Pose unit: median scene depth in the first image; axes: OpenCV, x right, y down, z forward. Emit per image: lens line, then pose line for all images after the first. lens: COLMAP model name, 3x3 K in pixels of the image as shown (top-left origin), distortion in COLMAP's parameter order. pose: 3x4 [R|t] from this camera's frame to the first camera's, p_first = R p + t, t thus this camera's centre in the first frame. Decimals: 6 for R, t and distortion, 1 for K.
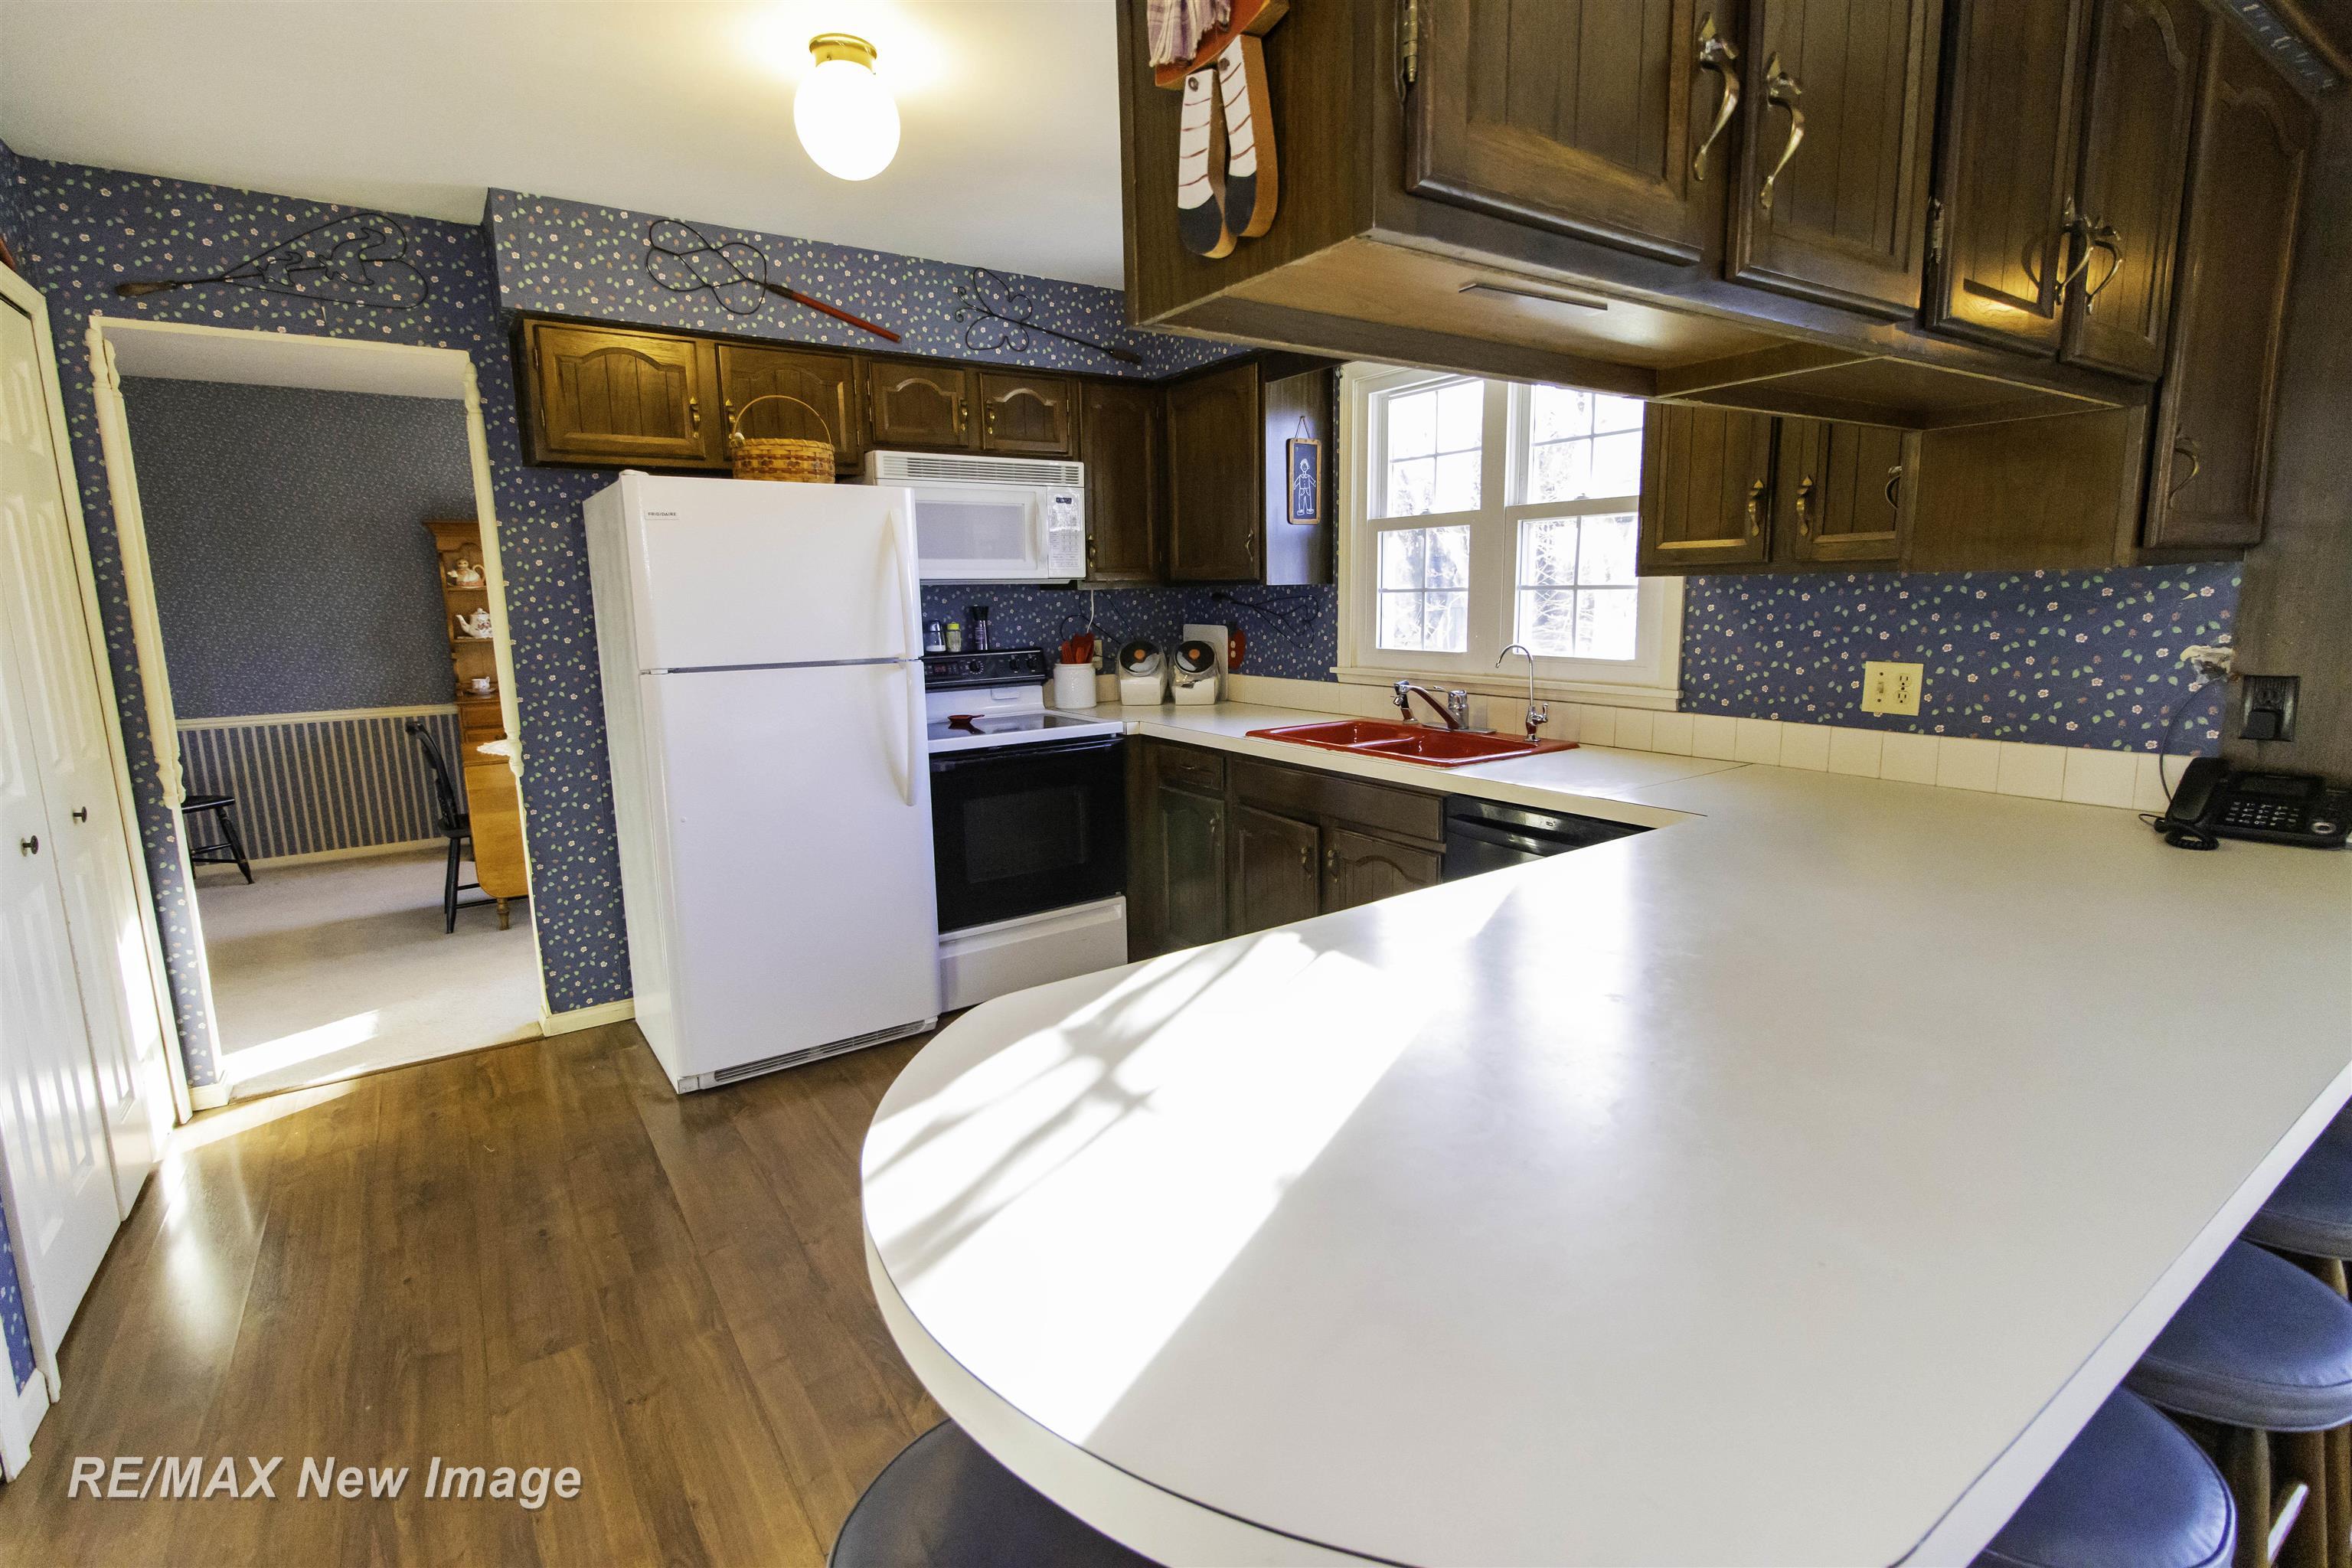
lens RADIAL K [[1095.5, 0, 1182.3], [0, 1095.5, 767.7], [0, 0, 1]] dist [-0.003167, -0.000029]
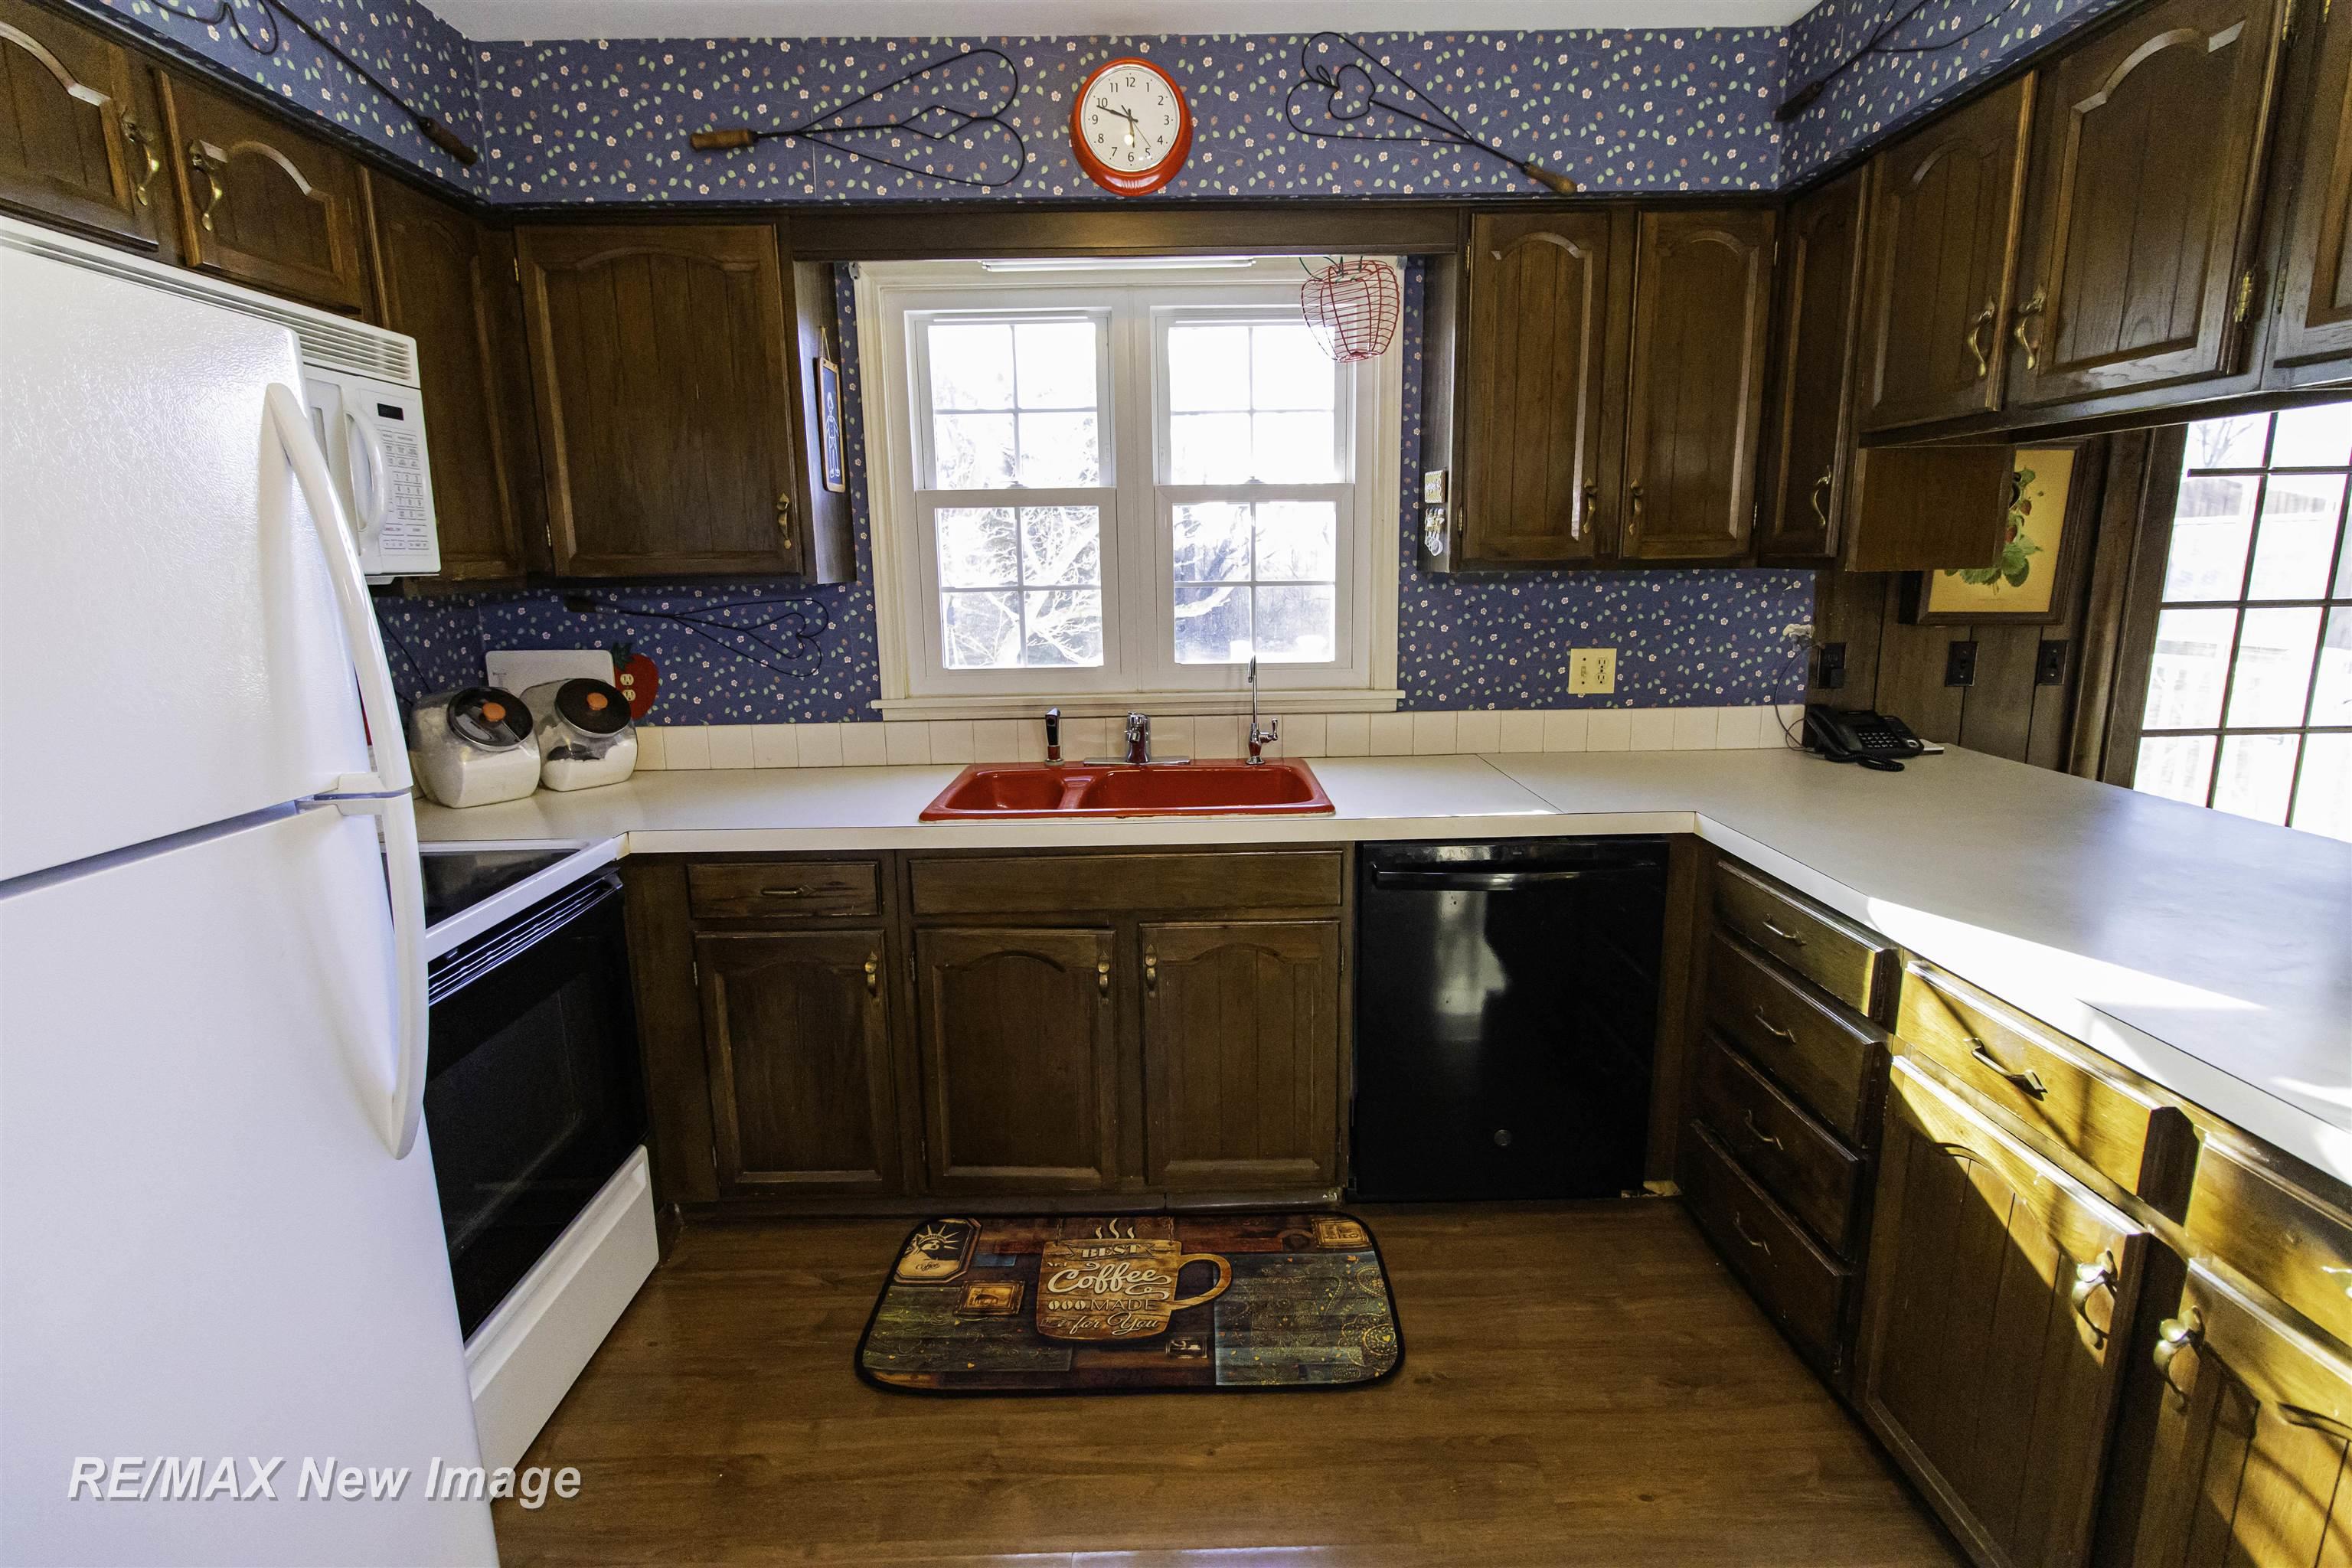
lens RADIAL K [[1095.5, 0, 1179.0], [0, 1095.5, 788.8], [0, 0, 1]] dist [-0.003167, -0.000029]
pose [[0.554138, -0.154786, 0.817908, -0.485014], [0.140252, 0.985874, 0.091551, -0.105251], [-0.820525, 0.063982, 0.568019, 0.644387]]
